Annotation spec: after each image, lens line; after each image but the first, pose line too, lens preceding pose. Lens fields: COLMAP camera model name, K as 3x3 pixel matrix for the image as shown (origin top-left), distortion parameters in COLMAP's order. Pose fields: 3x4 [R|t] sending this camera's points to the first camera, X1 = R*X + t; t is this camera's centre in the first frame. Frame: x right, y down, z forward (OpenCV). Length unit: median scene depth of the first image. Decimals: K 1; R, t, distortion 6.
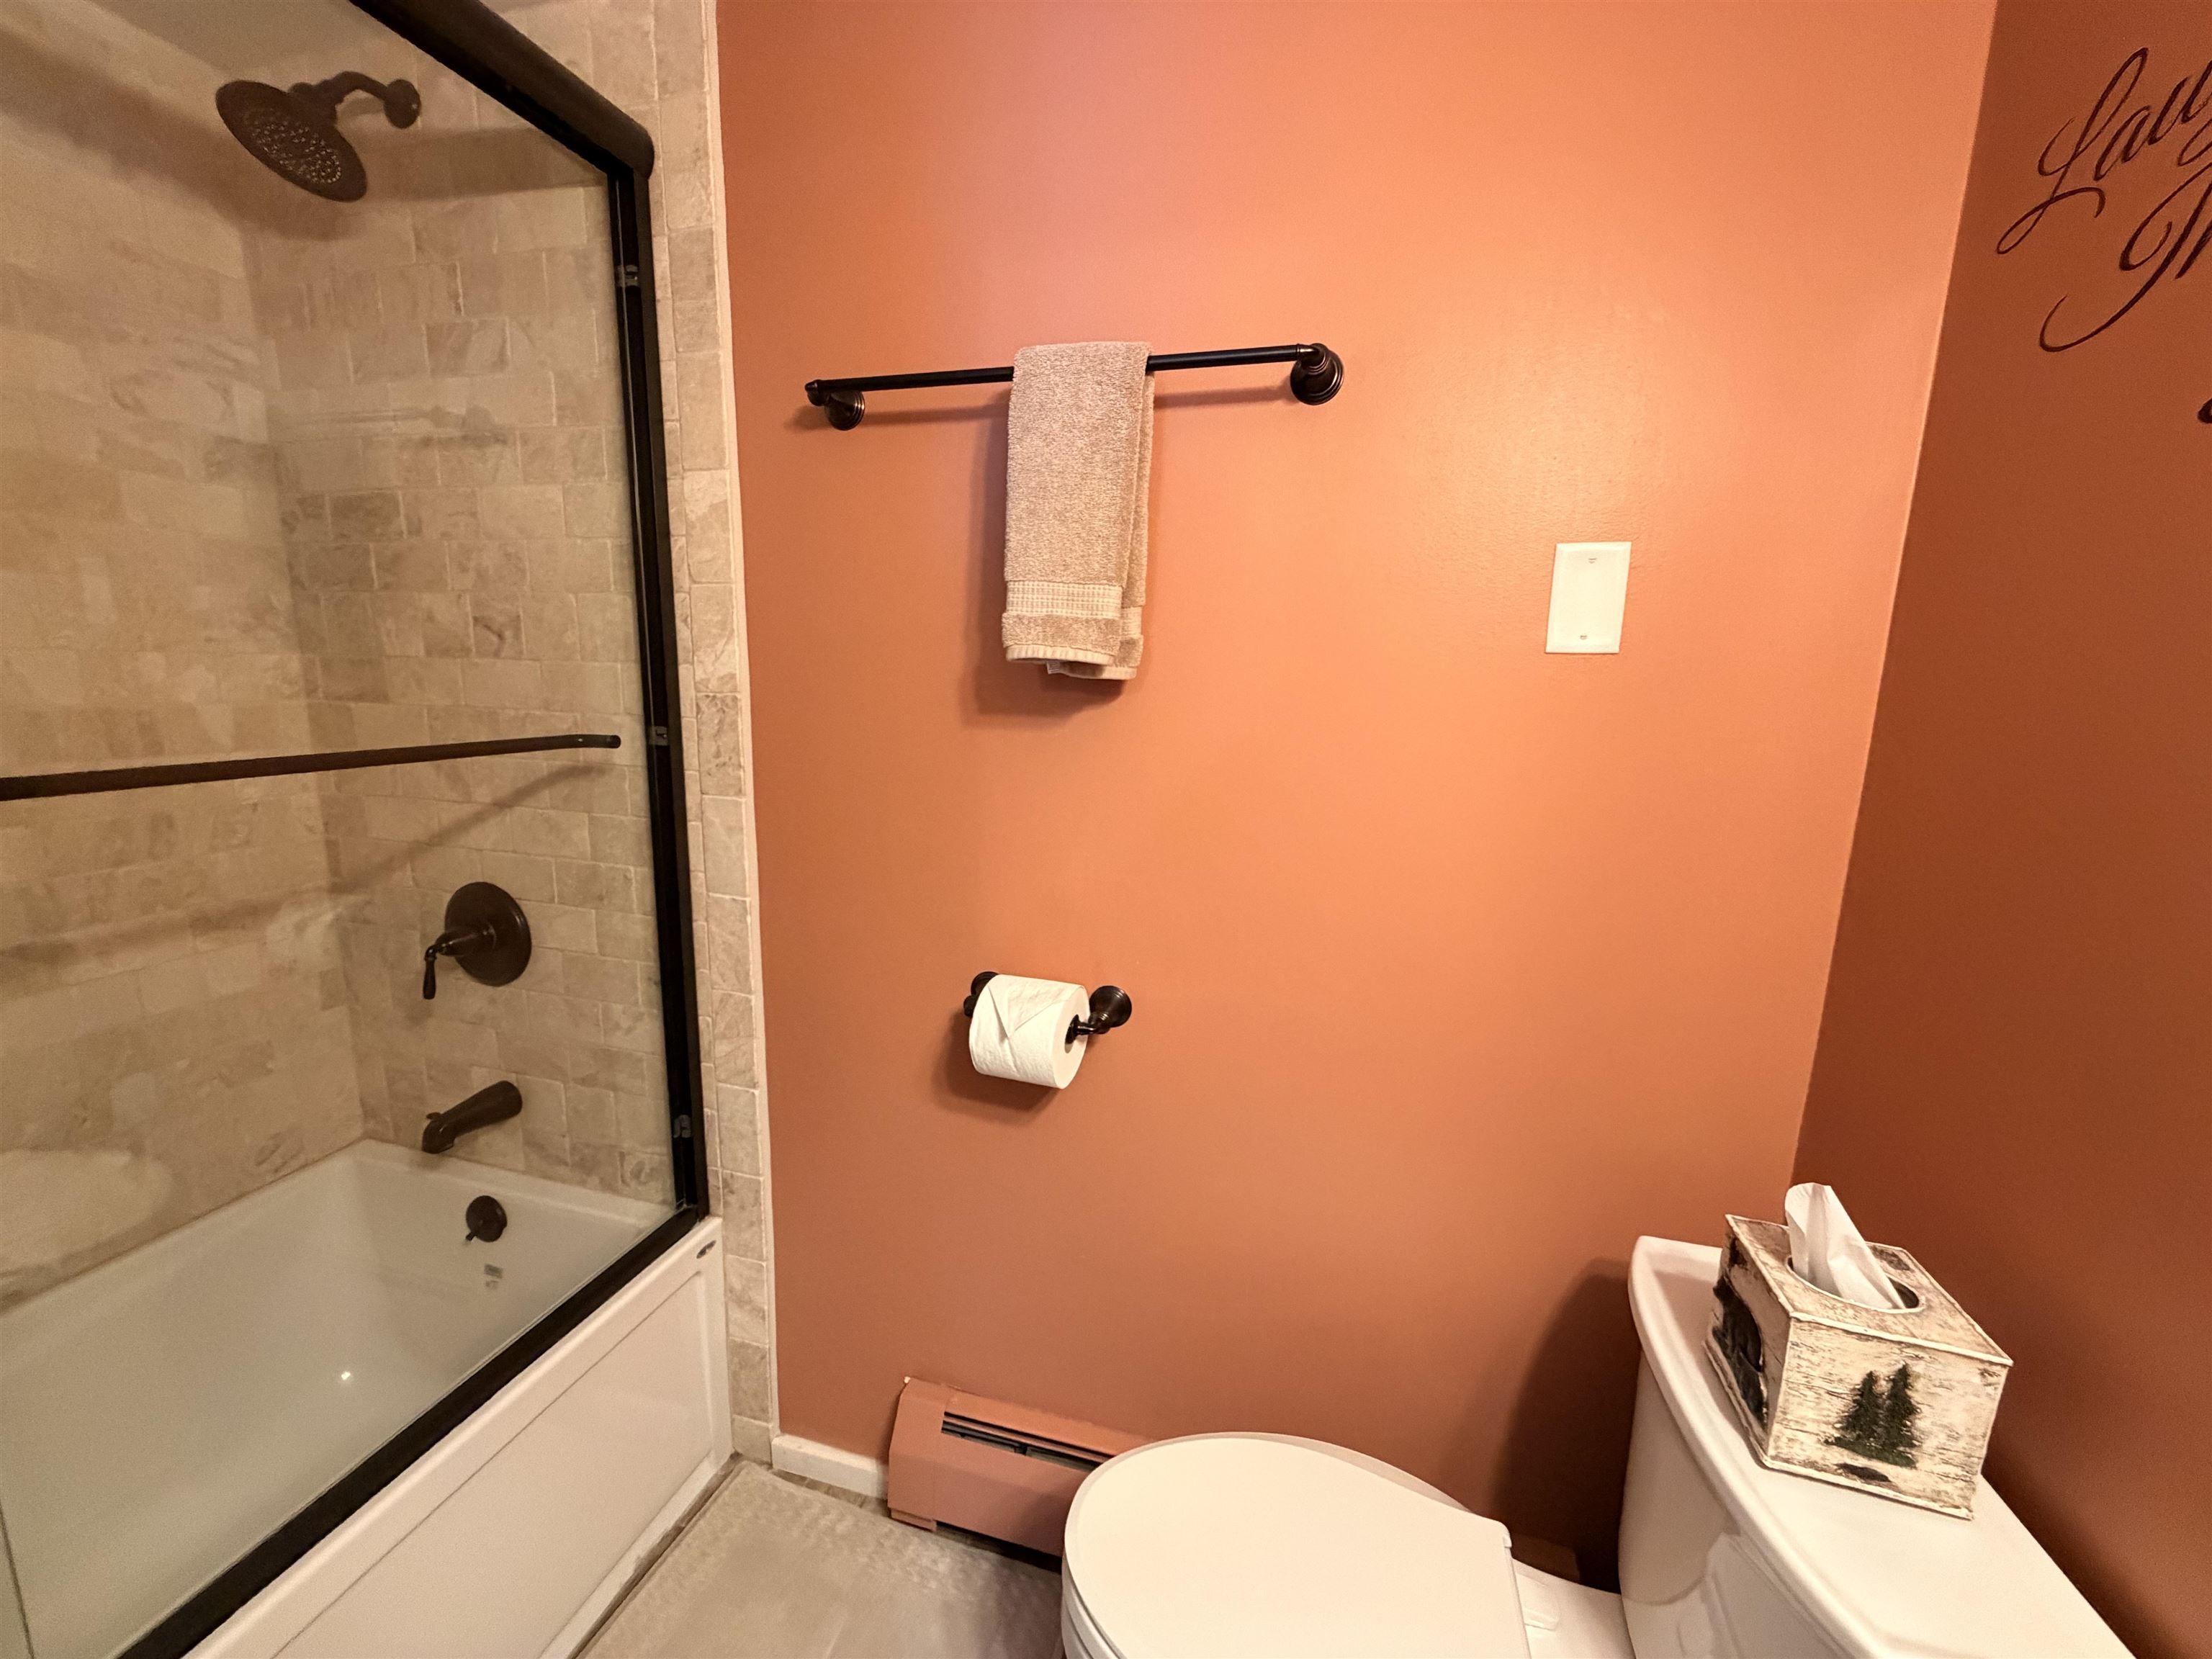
lens RADIAL K [[877.7, 0, 1106.0], [0, 877.7, 829.5], [0, 0, 1]] dist [0.003076, -0.000079]
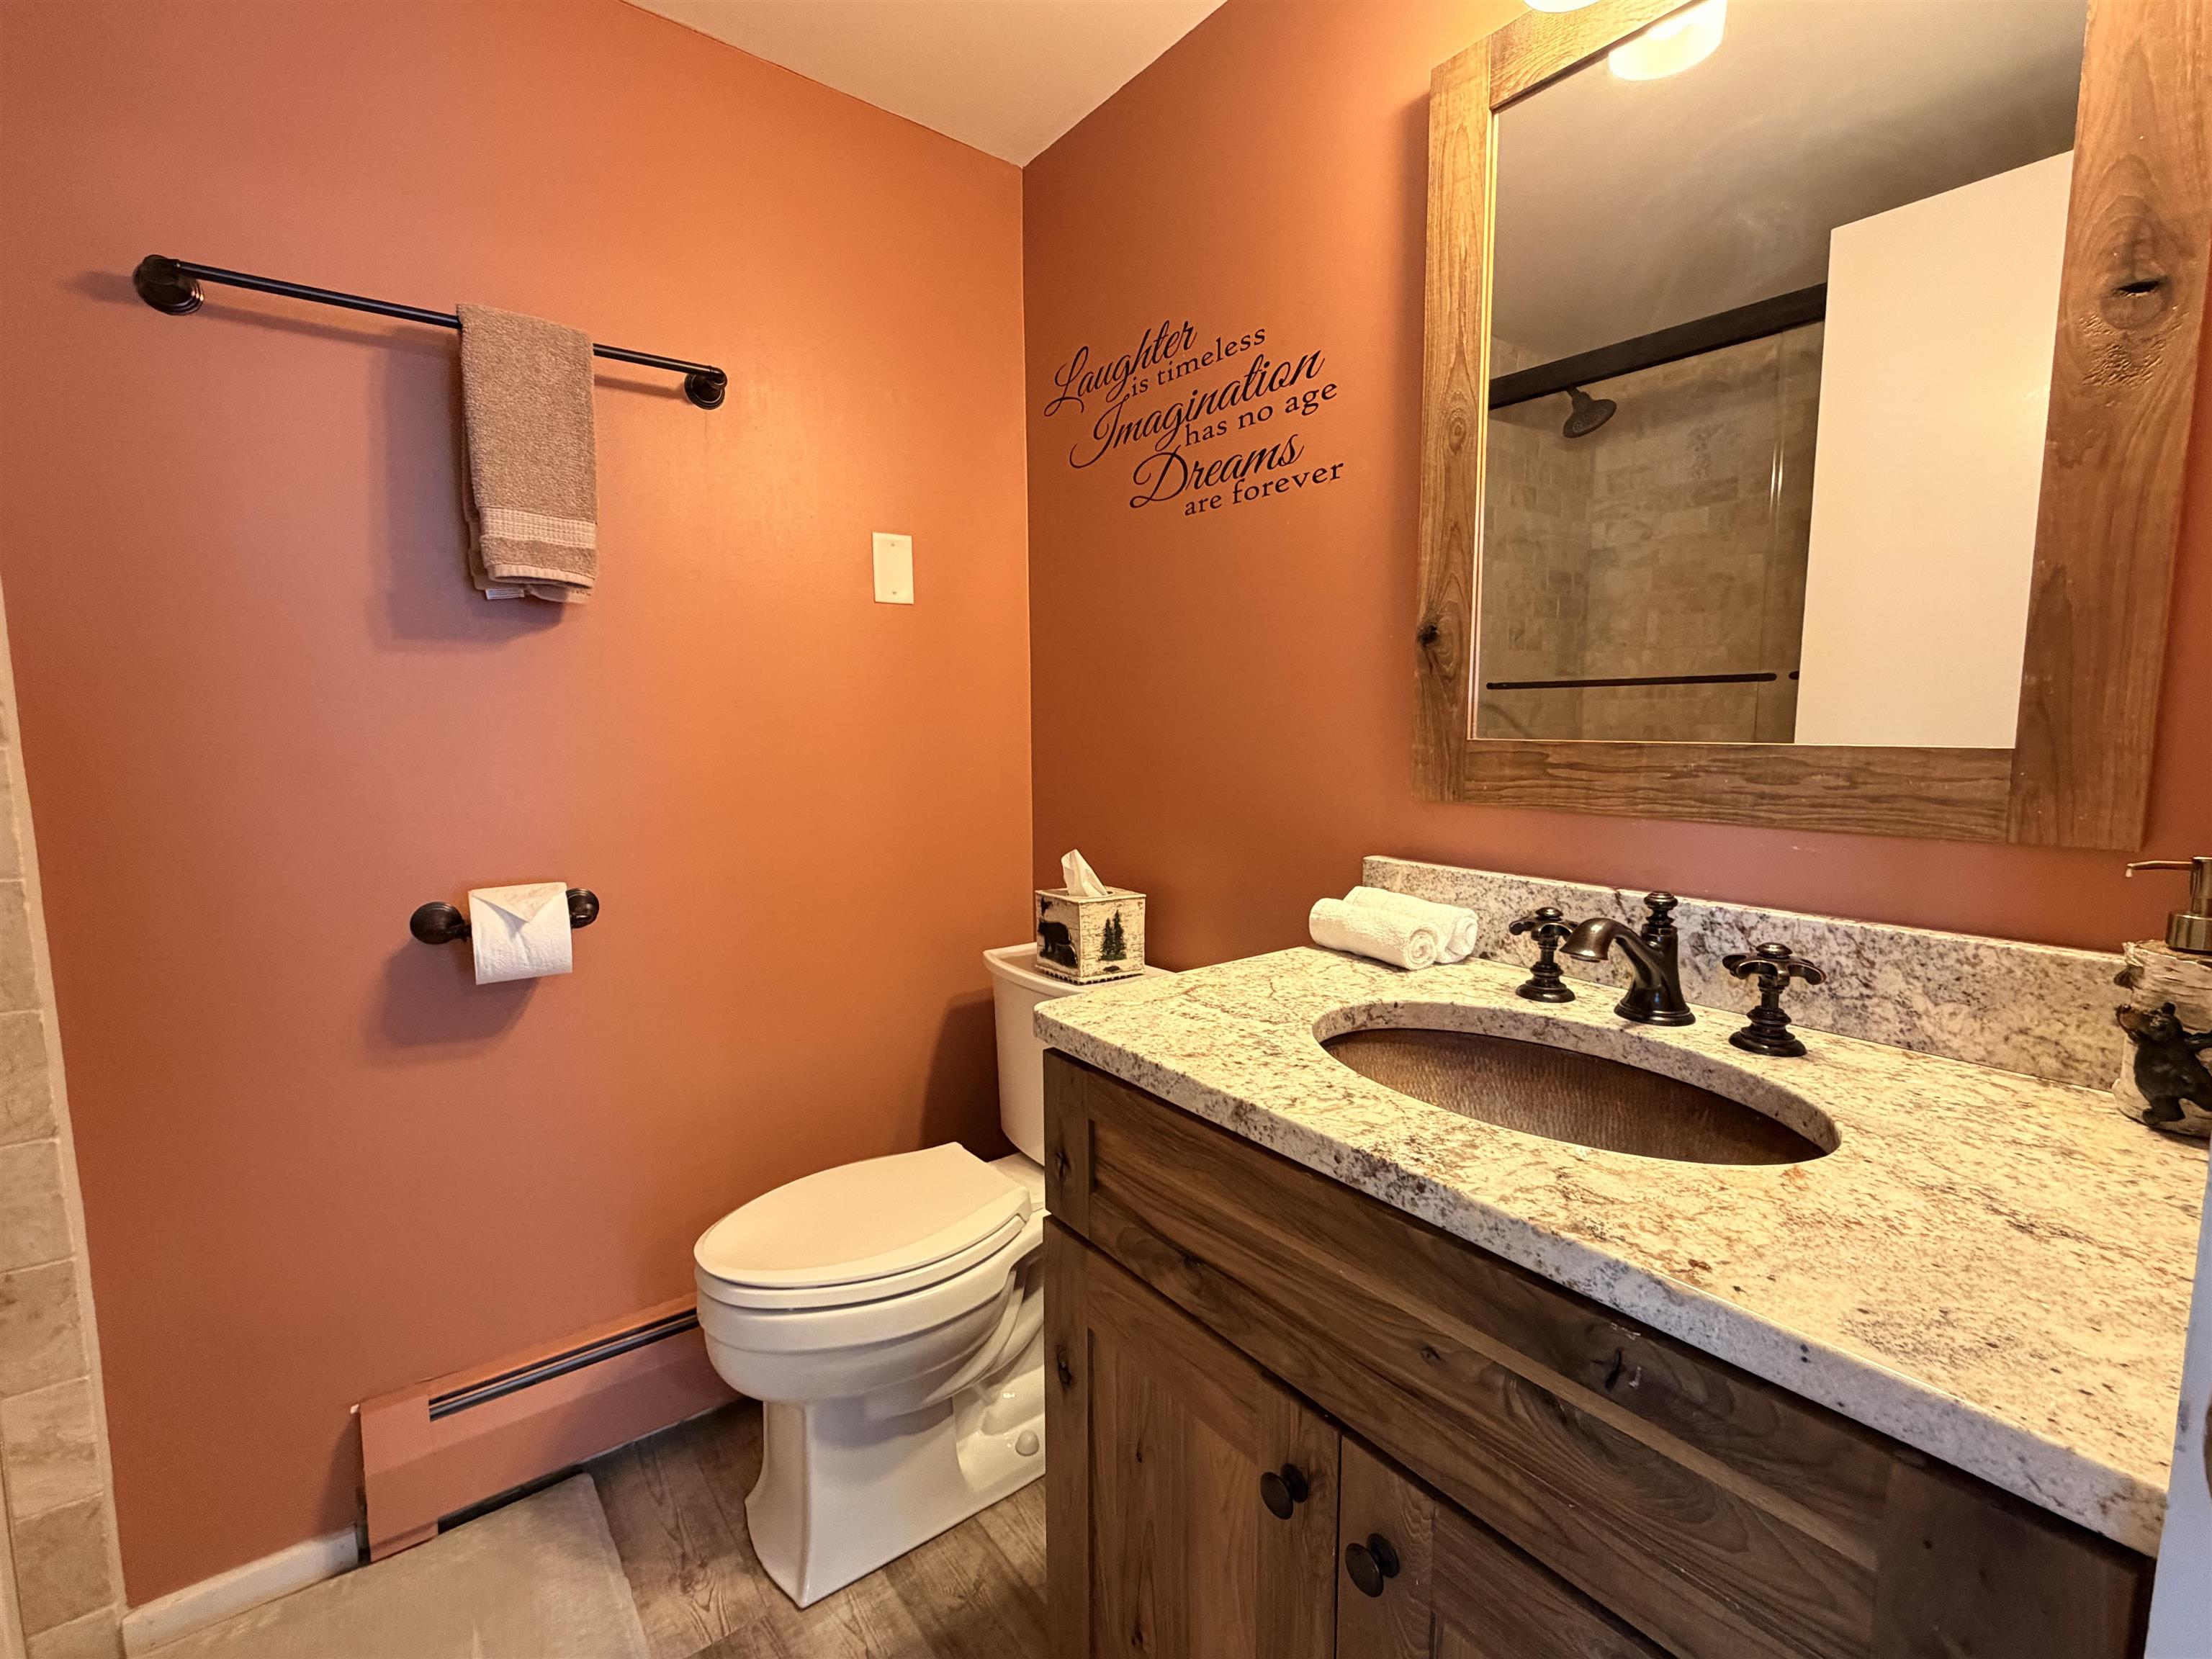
lens RADIAL K [[976.6, 0, 1106.0], [0, 976.6, 829.5], [0, 0, 1]] dist [-0.000696, -0.000140]
pose [[0.608953, -0.118079, 0.784369, -0.654559], [0.159208, 0.986929, 0.024969, 0.217703], [-0.777065, 0.109673, 0.619792, -0.339871]]
